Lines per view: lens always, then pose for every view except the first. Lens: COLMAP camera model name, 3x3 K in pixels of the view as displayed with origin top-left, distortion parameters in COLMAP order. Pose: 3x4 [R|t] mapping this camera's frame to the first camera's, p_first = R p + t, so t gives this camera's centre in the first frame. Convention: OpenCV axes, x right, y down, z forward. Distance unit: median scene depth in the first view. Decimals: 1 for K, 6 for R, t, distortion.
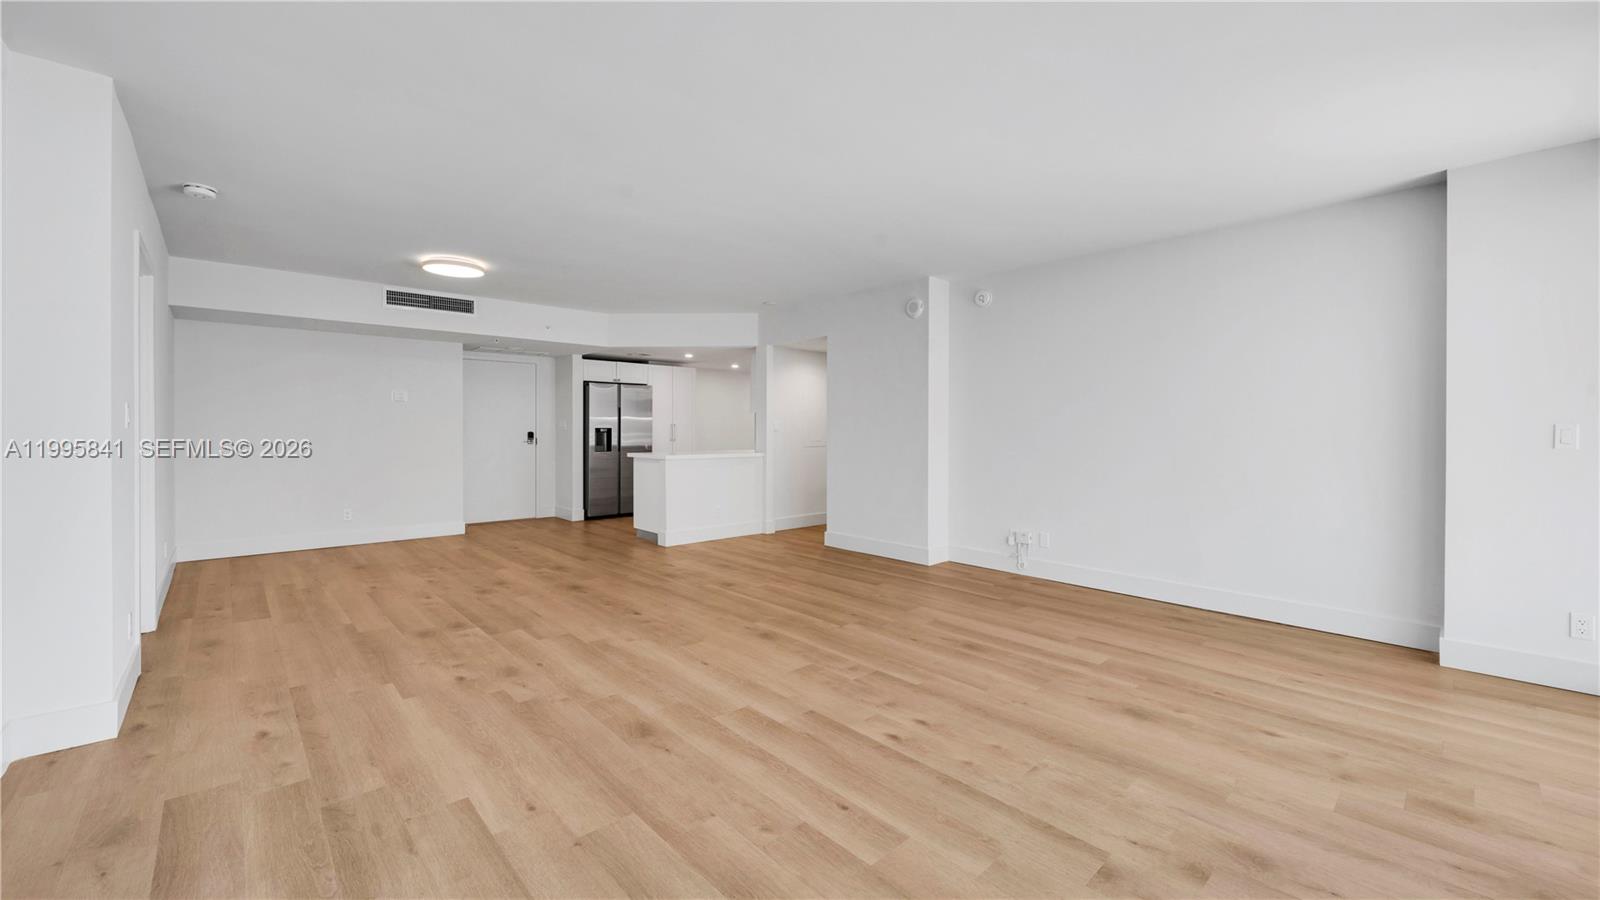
lens RADIAL K [[628.9, 0, 800.0], [0, 628.9, 442.4], [0, 0, 1]] dist [0.000857, -0.000156]
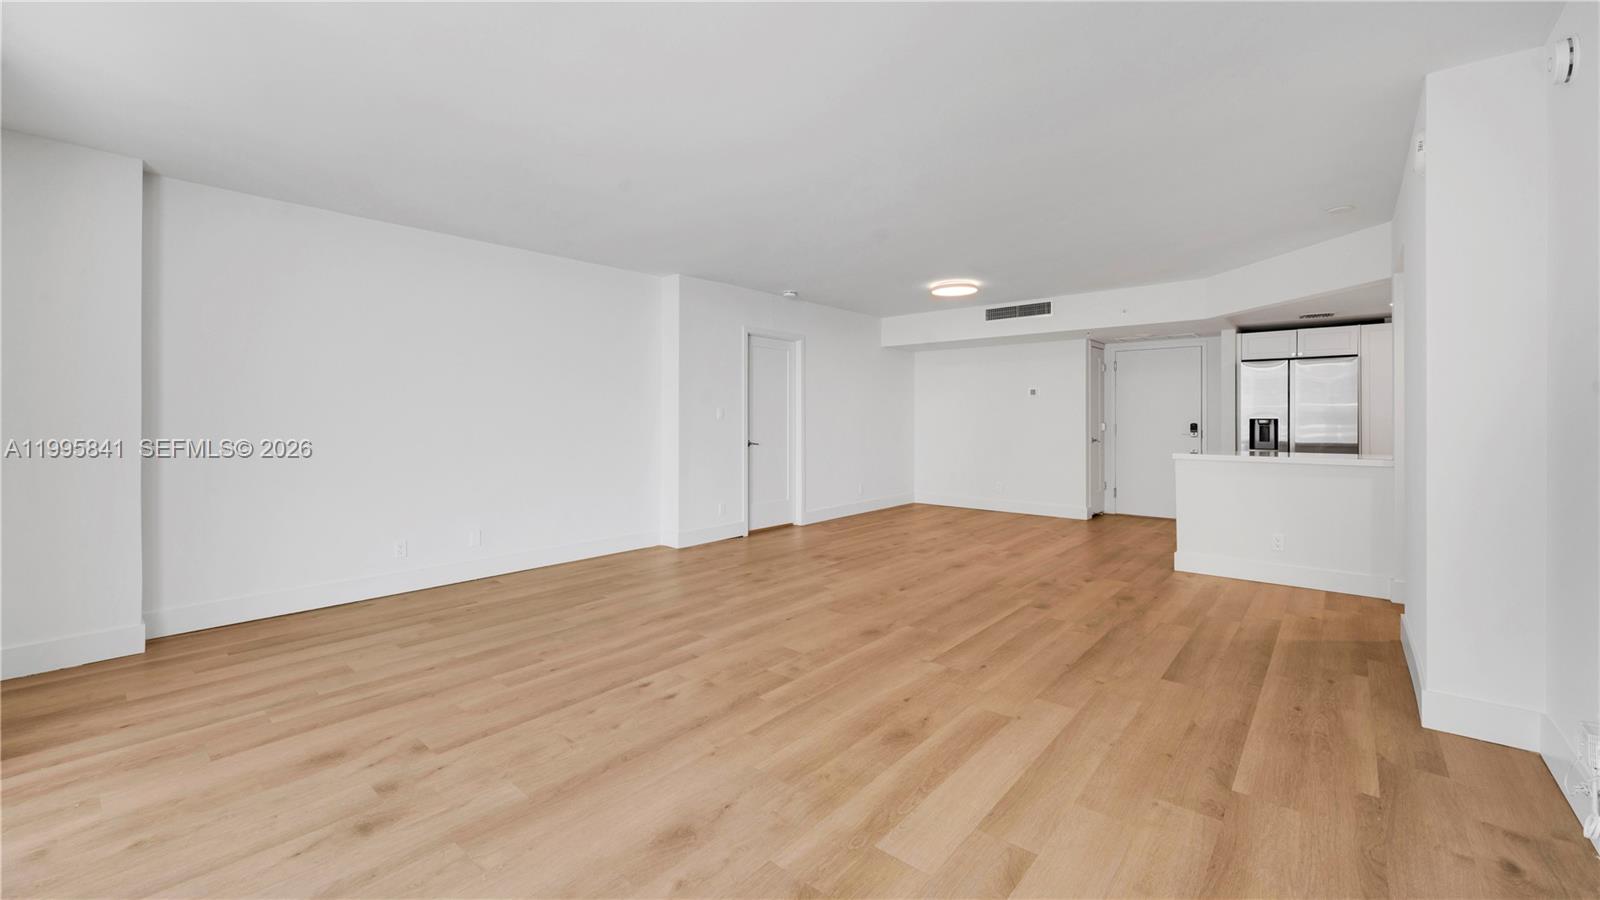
lens RADIAL K [[628.9, 0, 796.8], [0, 628.9, 417.5], [0, 0, 1]] dist [0.000857, -0.000156]
pose [[0.118529, -0.005643, -0.992935, 1.100483], [-0.019699, 0.999774, -0.008033, -0.019075], [0.992755, 0.020512, 0.118391, 0.928030]]
